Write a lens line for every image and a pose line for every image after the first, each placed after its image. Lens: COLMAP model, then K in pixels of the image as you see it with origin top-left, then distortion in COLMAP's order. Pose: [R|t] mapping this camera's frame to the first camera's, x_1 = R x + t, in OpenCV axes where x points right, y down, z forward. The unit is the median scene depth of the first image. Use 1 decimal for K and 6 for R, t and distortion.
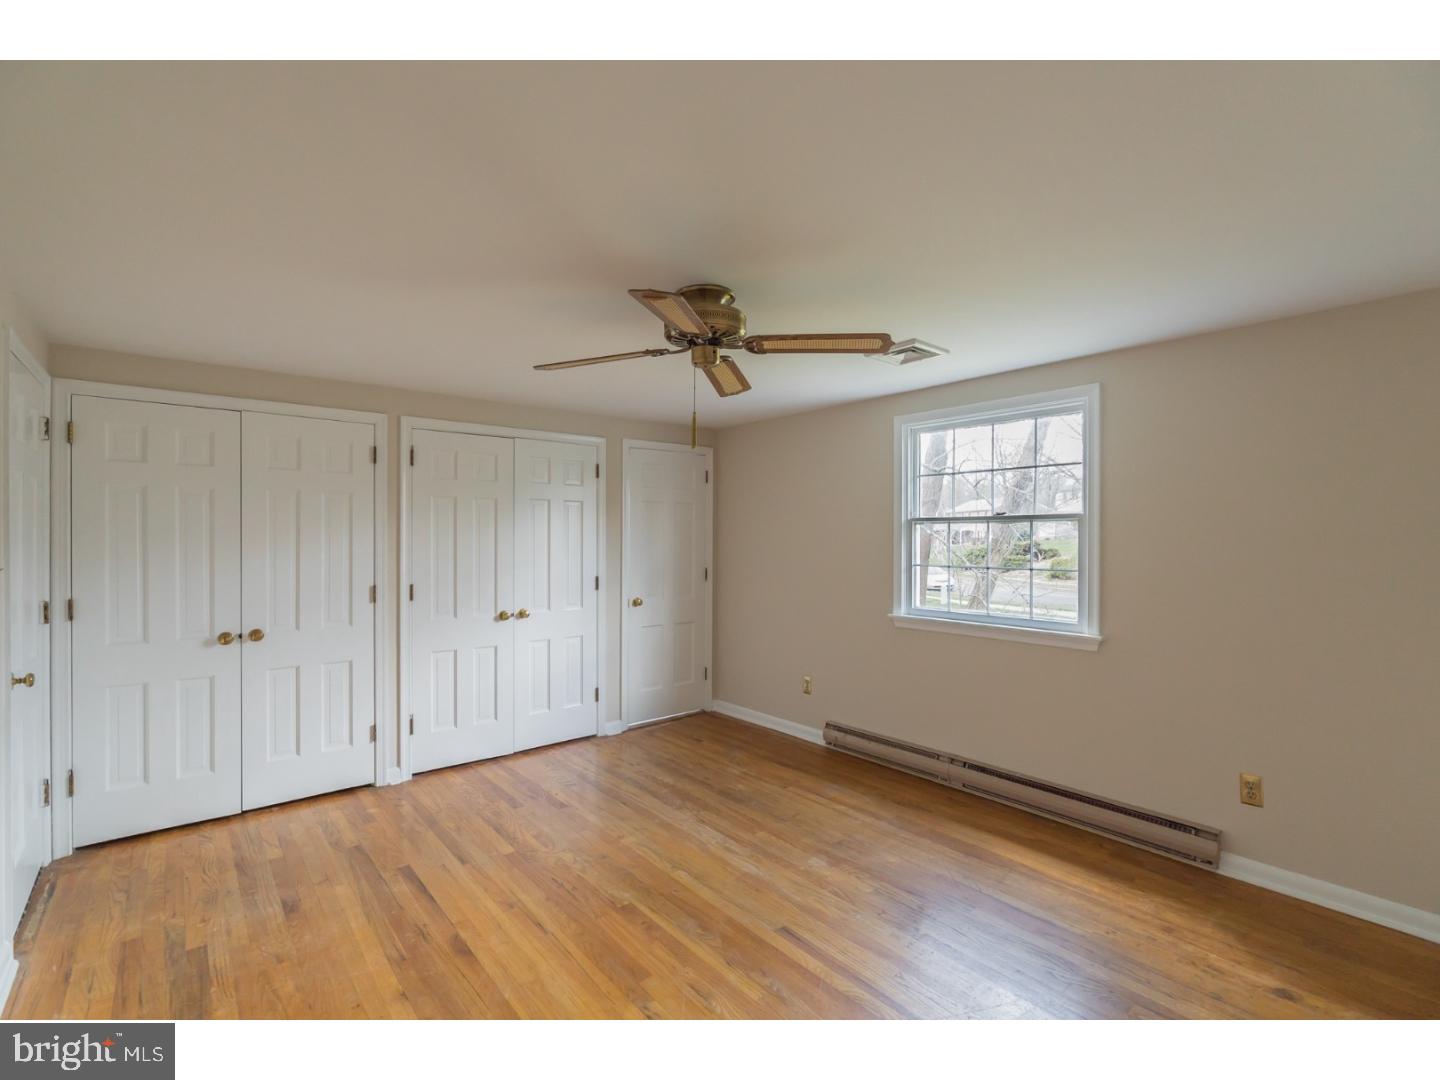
lens RADIAL K [[659.8, 0, 720.0], [0, 659.8, 540.0], [0, 0, 1]] dist [-0.029149, 0.000659]
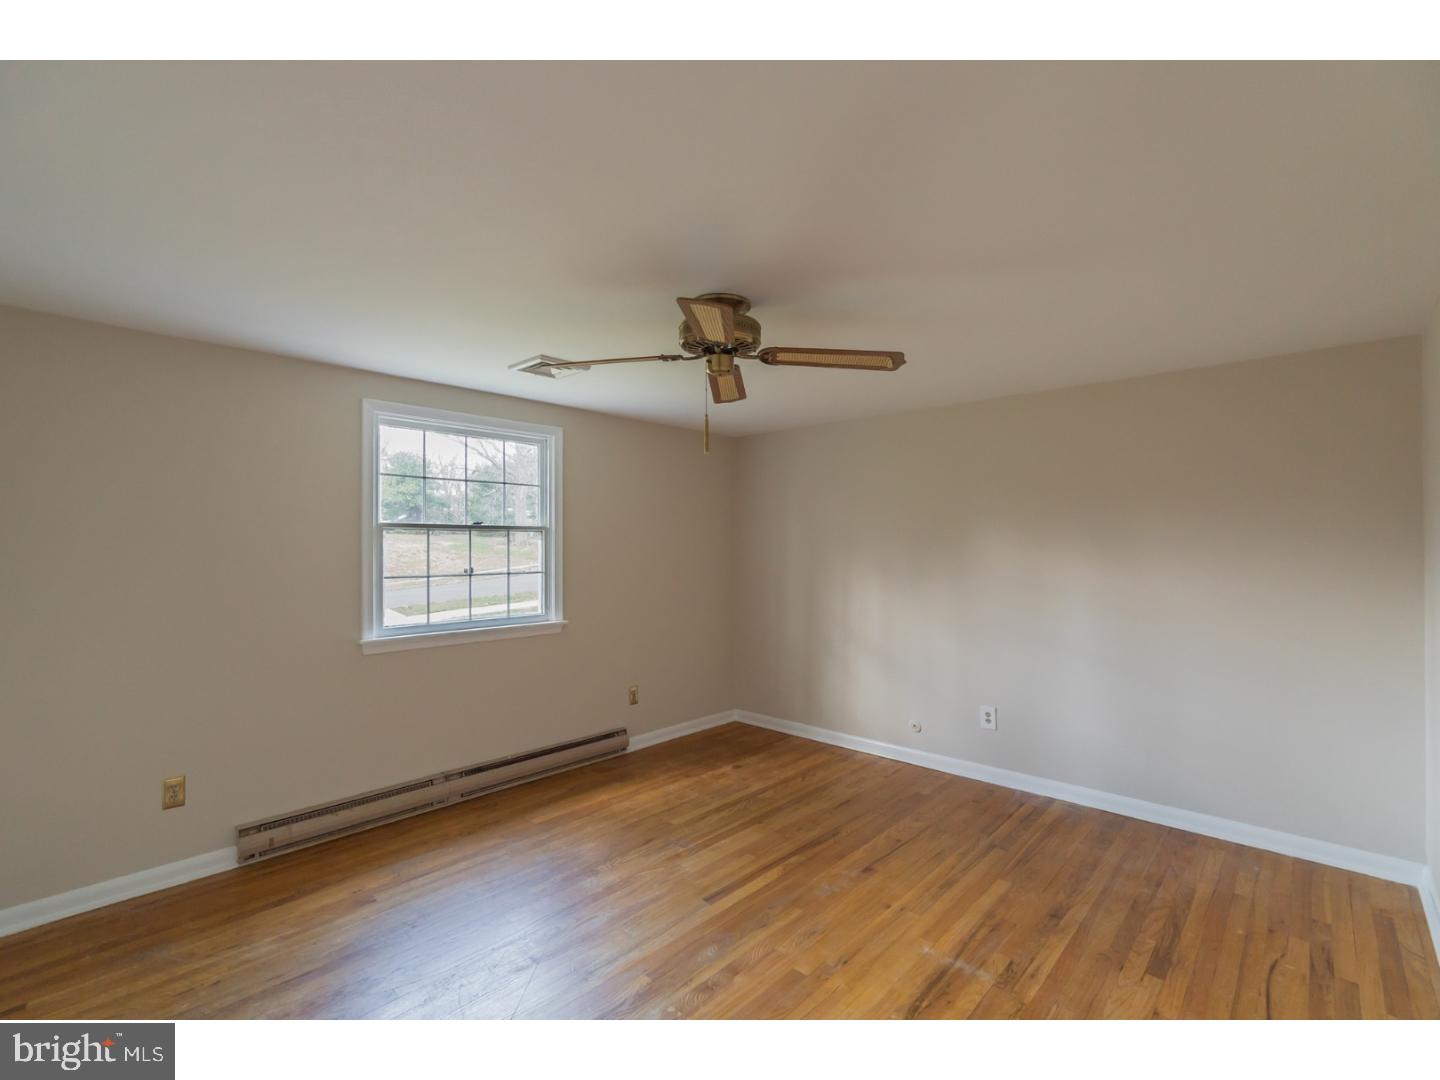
lens RADIAL K [[659.8, 0, 720.0], [0, 659.8, 540.0], [0, 0, 1]] dist [-0.029149, 0.000659]
pose [[-0.152478, 0.005745, 0.988290, -0.673416], [0.006716, 0.999966, -0.004777, -0.004725], [-0.988284, 0.005909, -0.152512, 0.770005]]
